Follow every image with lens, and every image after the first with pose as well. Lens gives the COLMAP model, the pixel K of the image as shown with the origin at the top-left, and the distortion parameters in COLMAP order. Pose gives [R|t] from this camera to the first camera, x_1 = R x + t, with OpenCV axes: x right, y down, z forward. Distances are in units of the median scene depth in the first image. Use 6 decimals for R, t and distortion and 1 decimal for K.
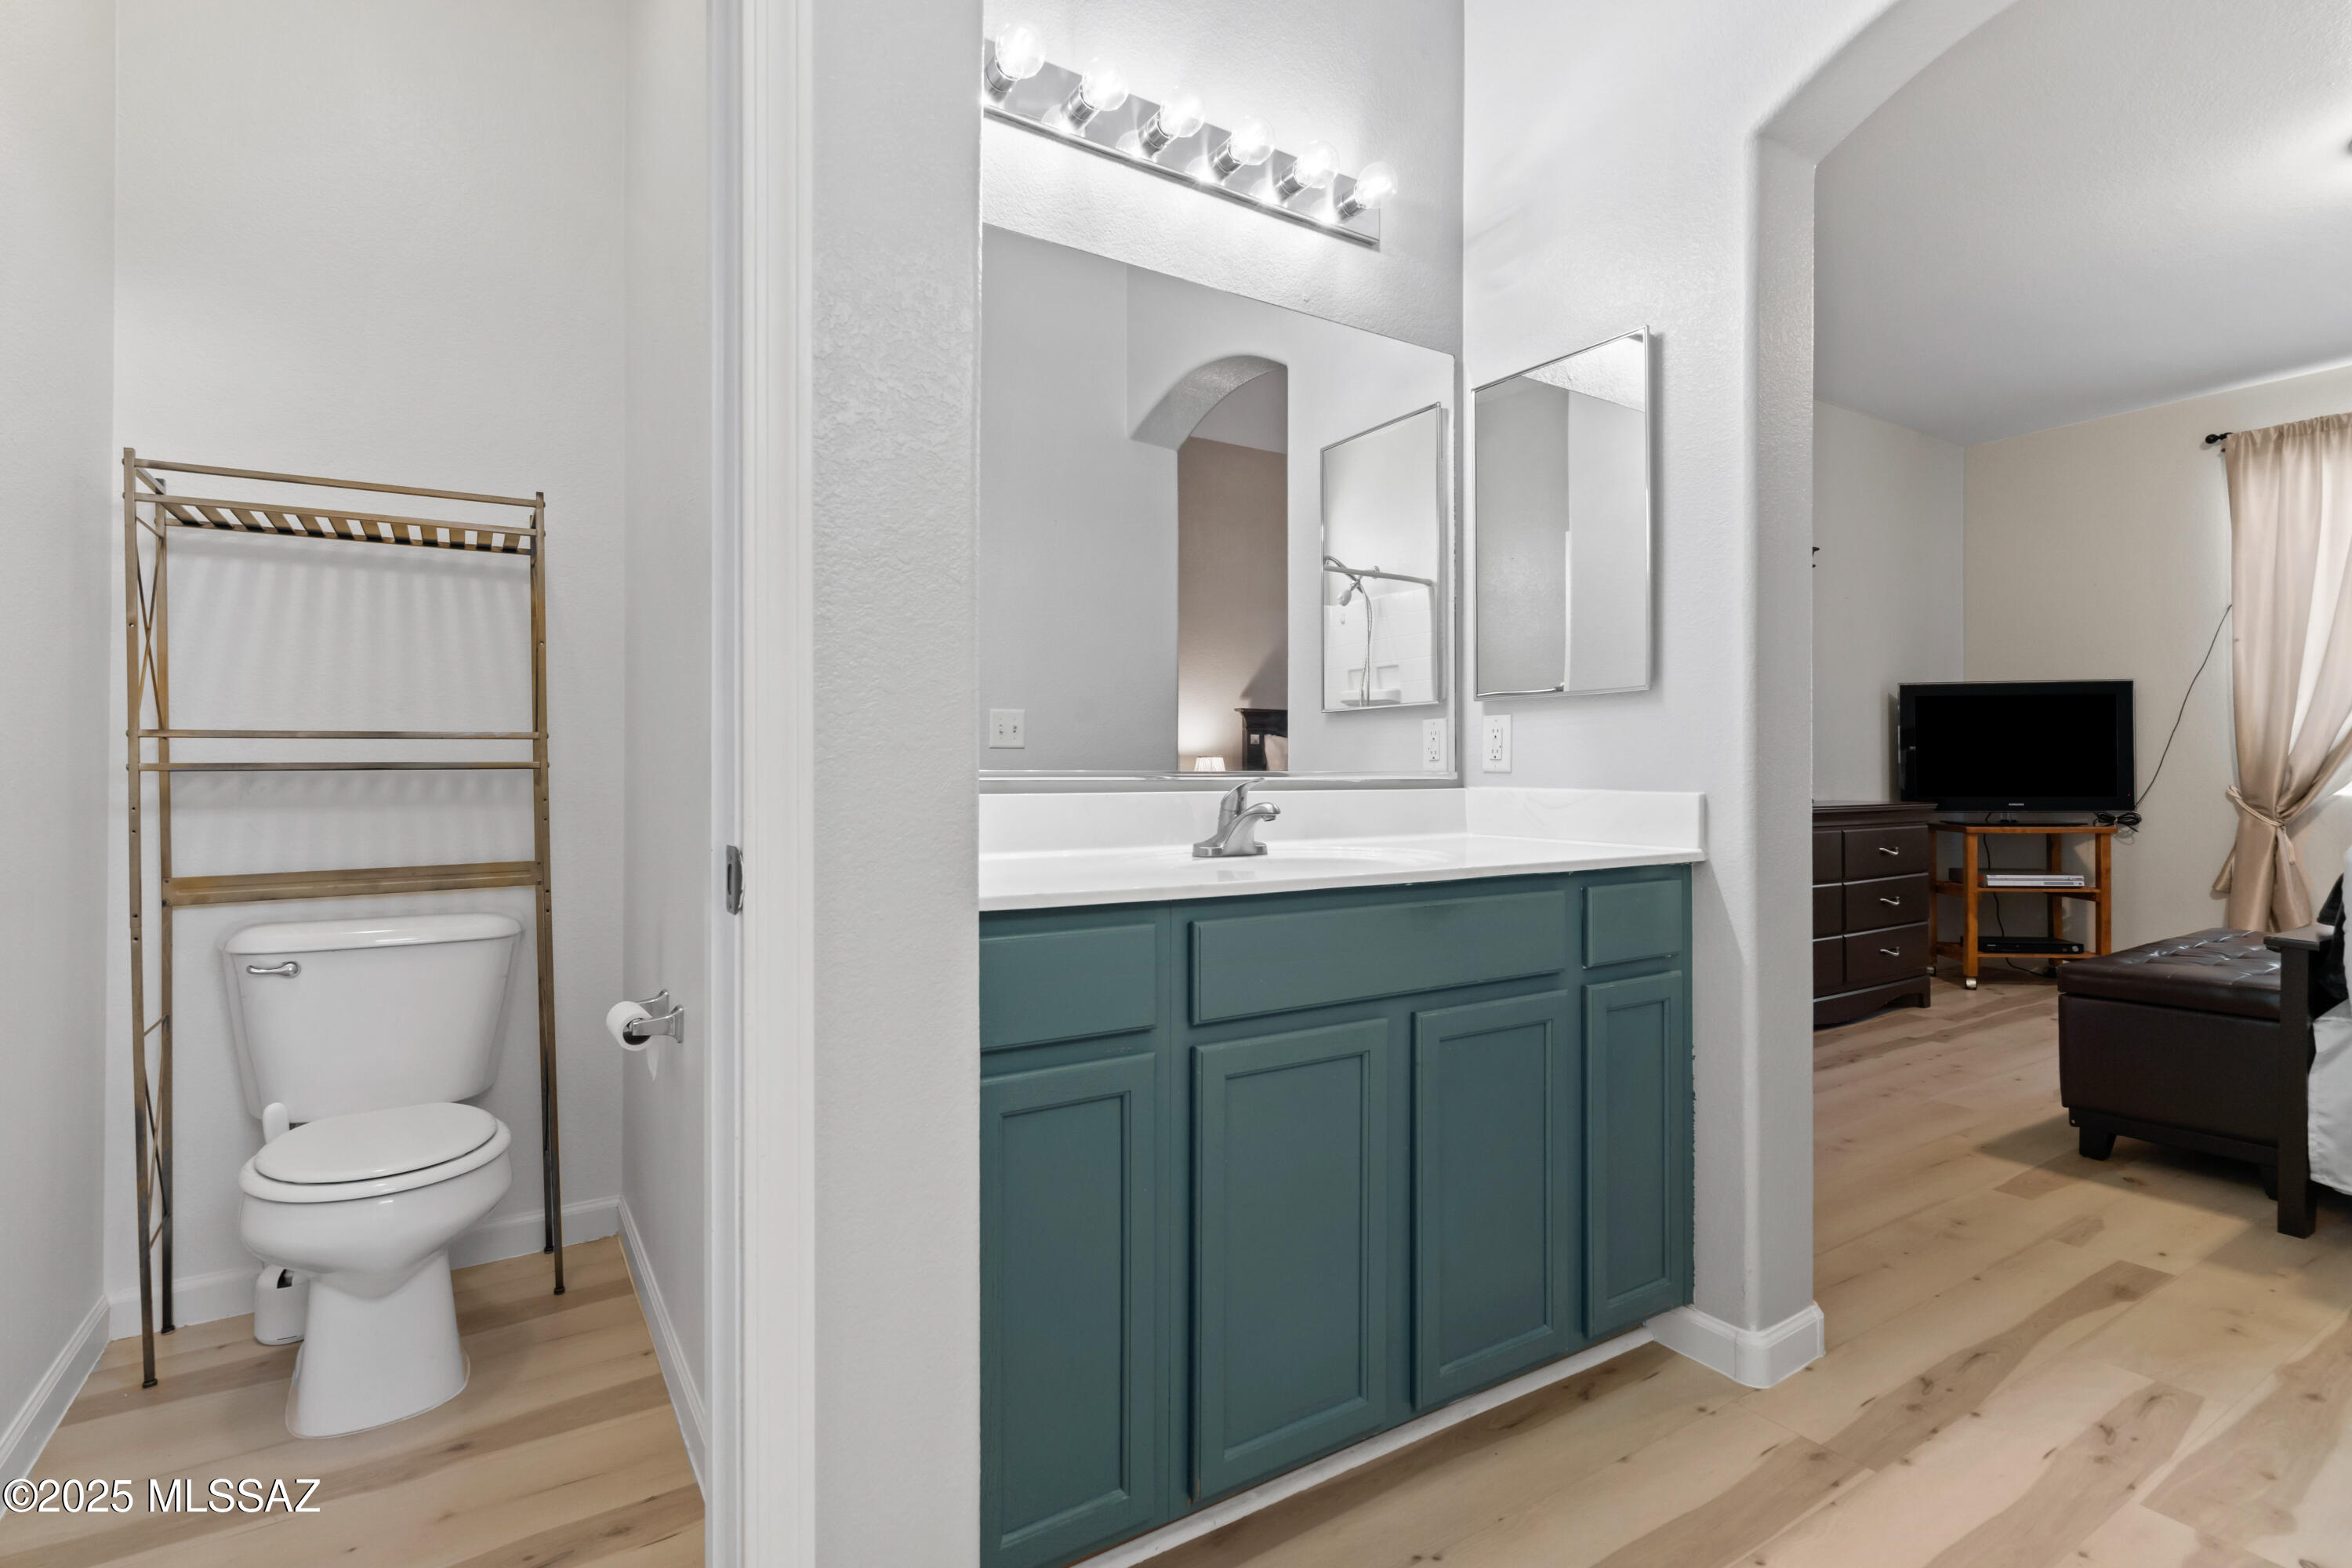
lens RADIAL K [[1125.2, 0, 1170.4], [0, 1125.2, 773.9], [0, 0, 1]] dist [0.001823, 0.000626]
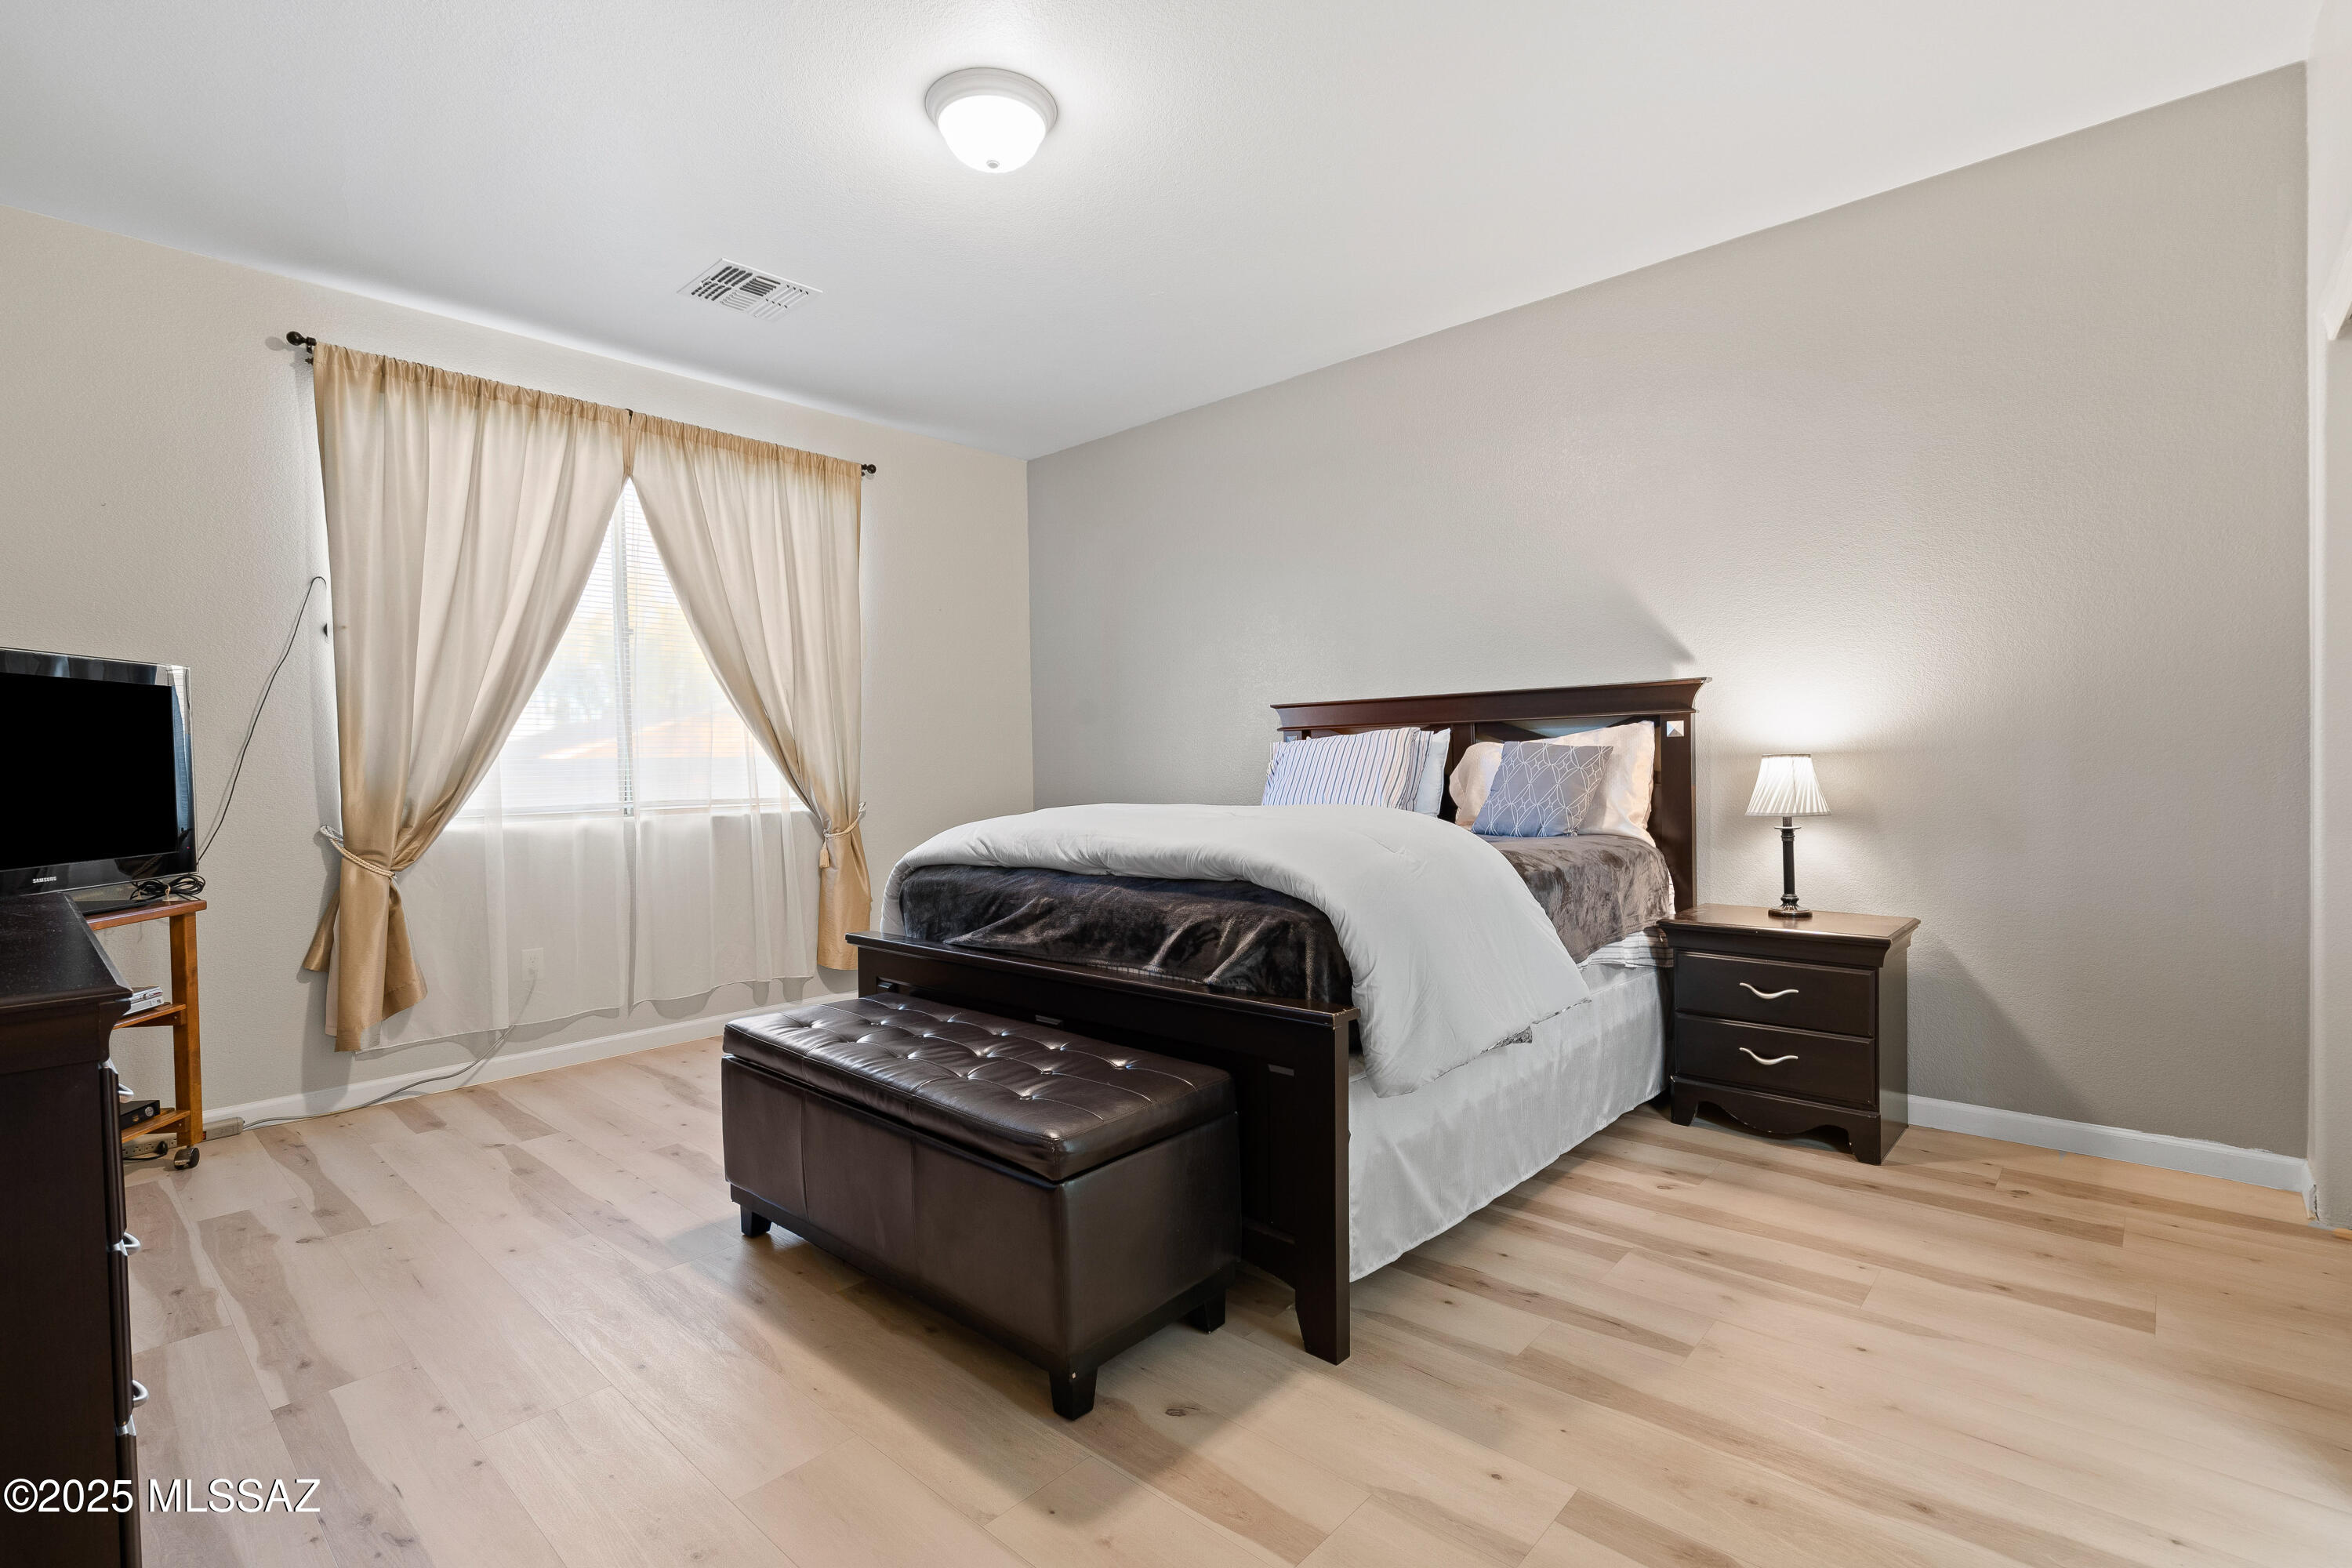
lens RADIAL K [[1072.4, 0, 1158.0], [0, 1072.4, 797.6], [0, 0, 1]] dist [-0.007069, 0.002526]
pose [[-0.251553, -0.023851, 0.967550, 0.135483], [0.020365, 0.999345, 0.029929, -0.018449], [-0.967629, 0.027233, -0.250902, 0.674047]]
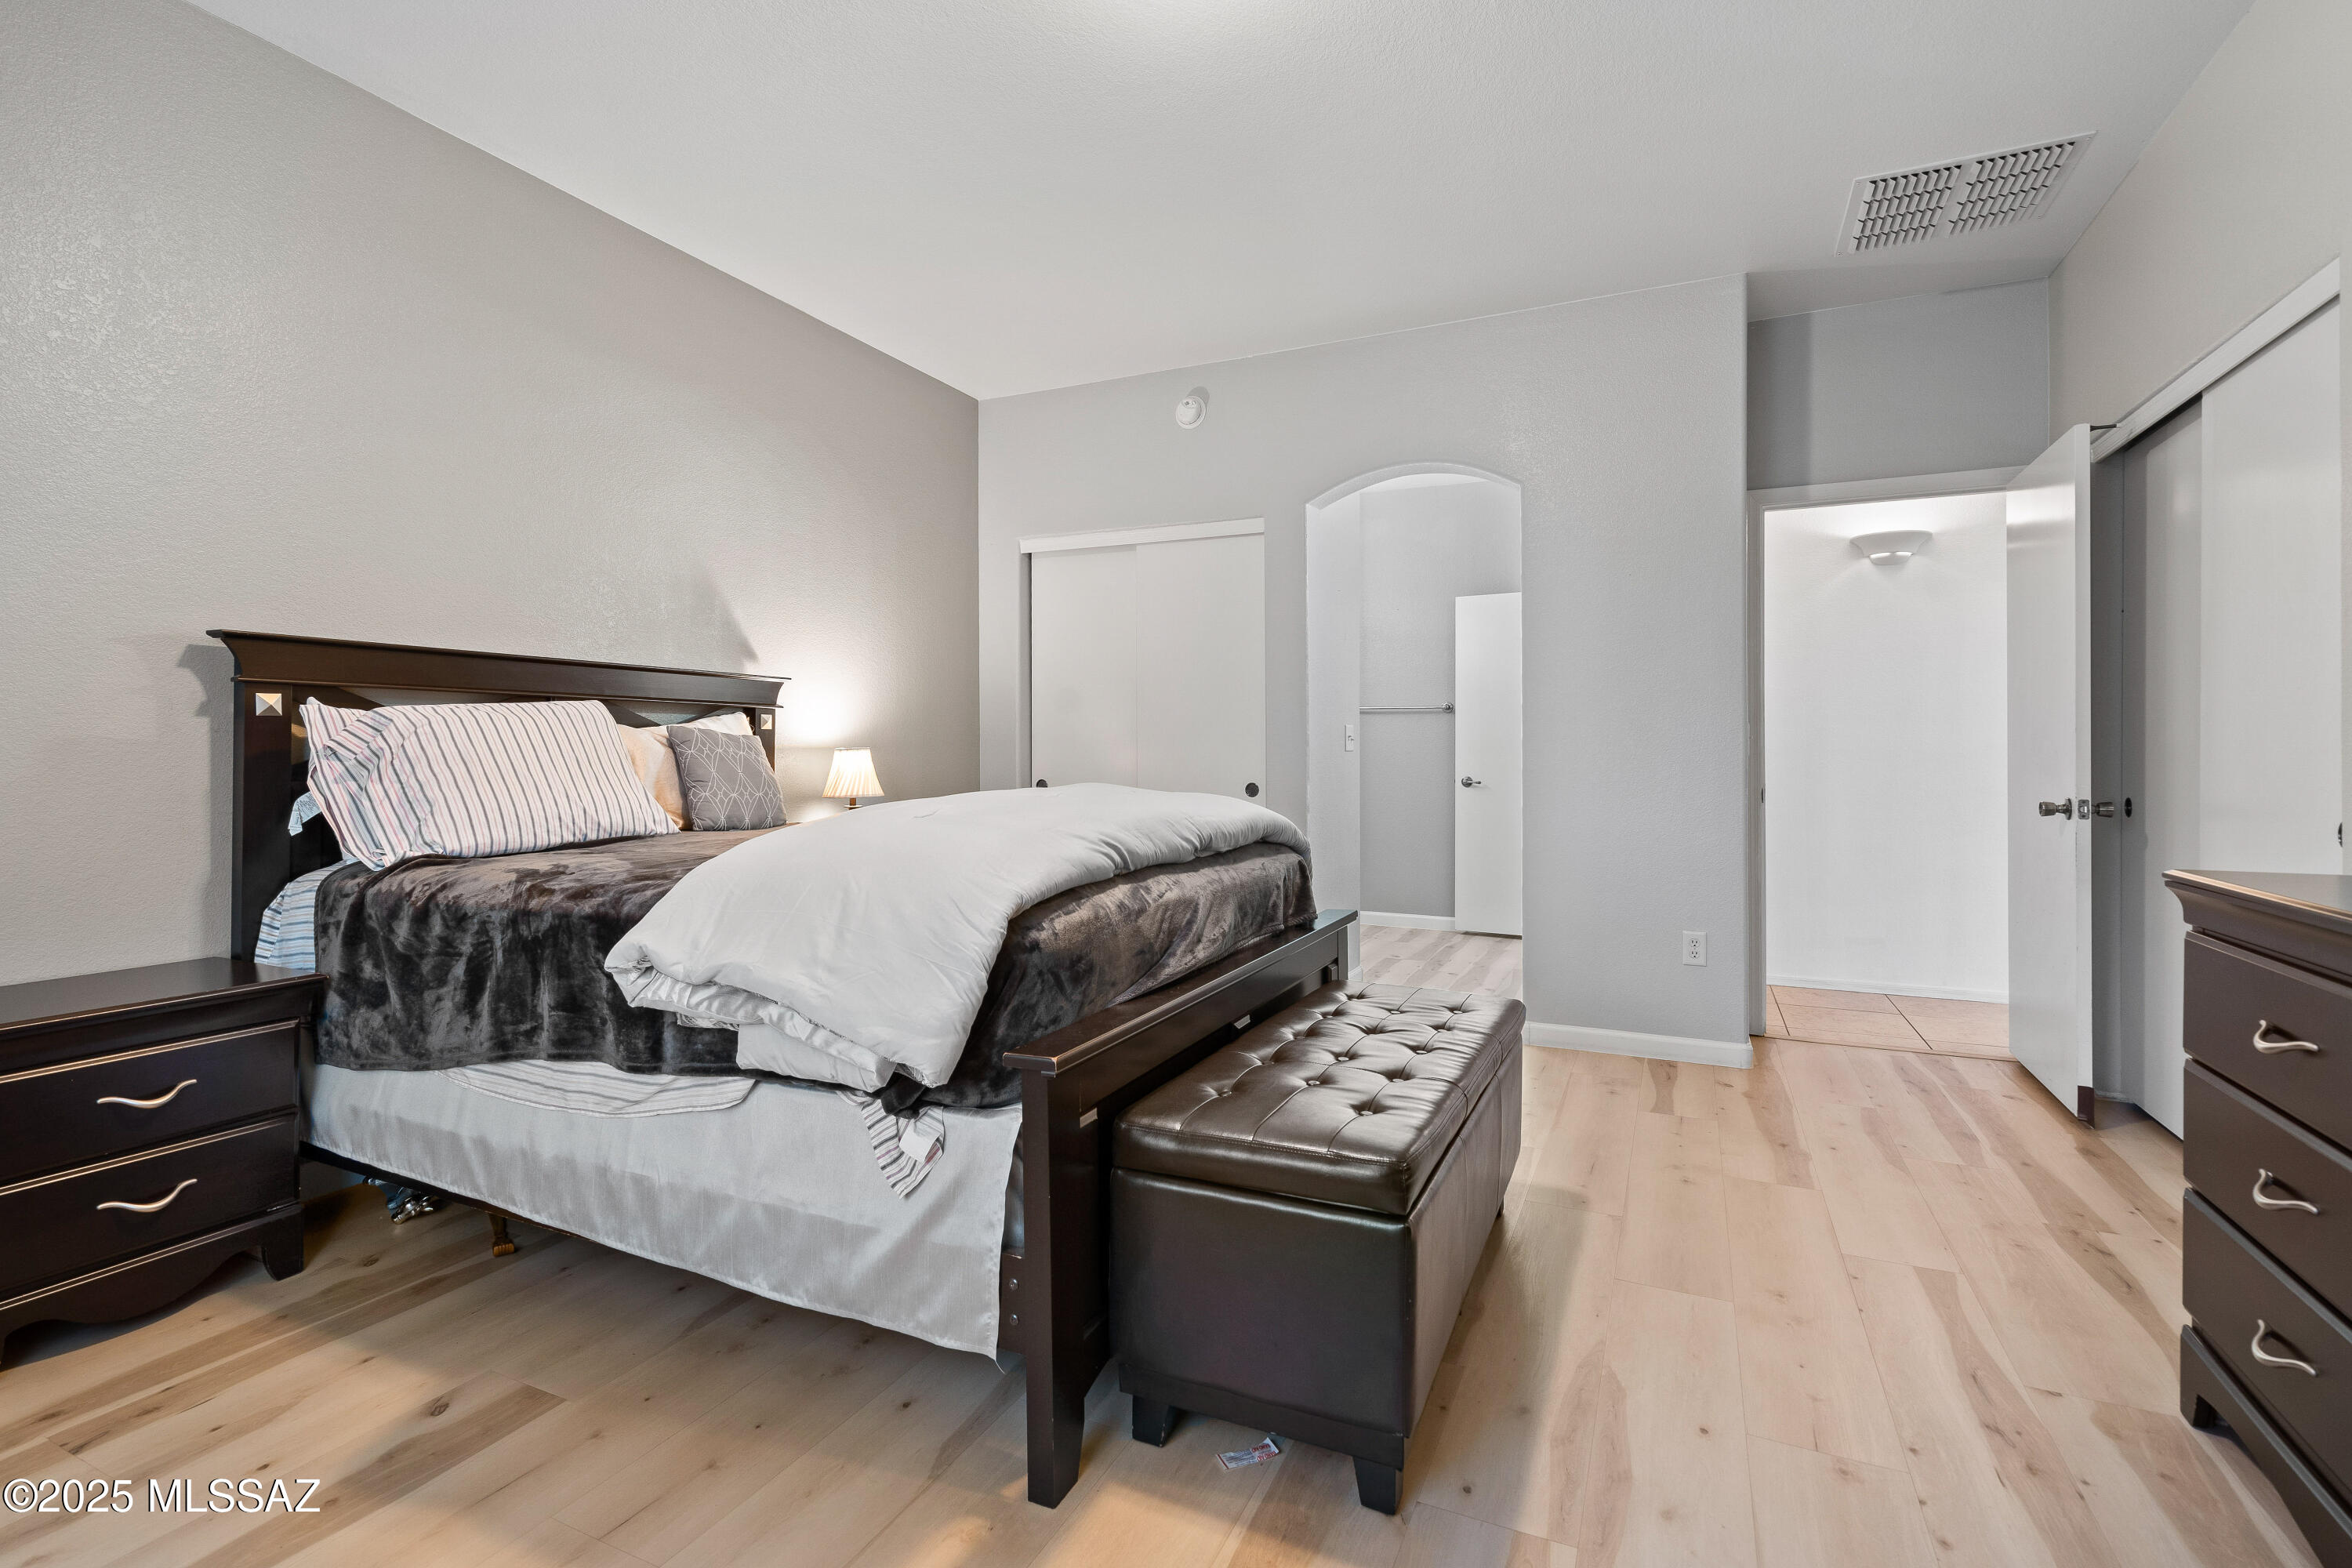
lens RADIAL K [[1072.4, 0, 1164.4], [0, 1072.4, 767.2], [0, 0, 1]] dist [-0.007069, 0.002526]
pose [[-0.855813, 0.008325, -0.517219, 0.903040], [0.001355, 0.999903, 0.013851, -0.013750], [0.517284, 0.011153, -0.855741, 0.972630]]
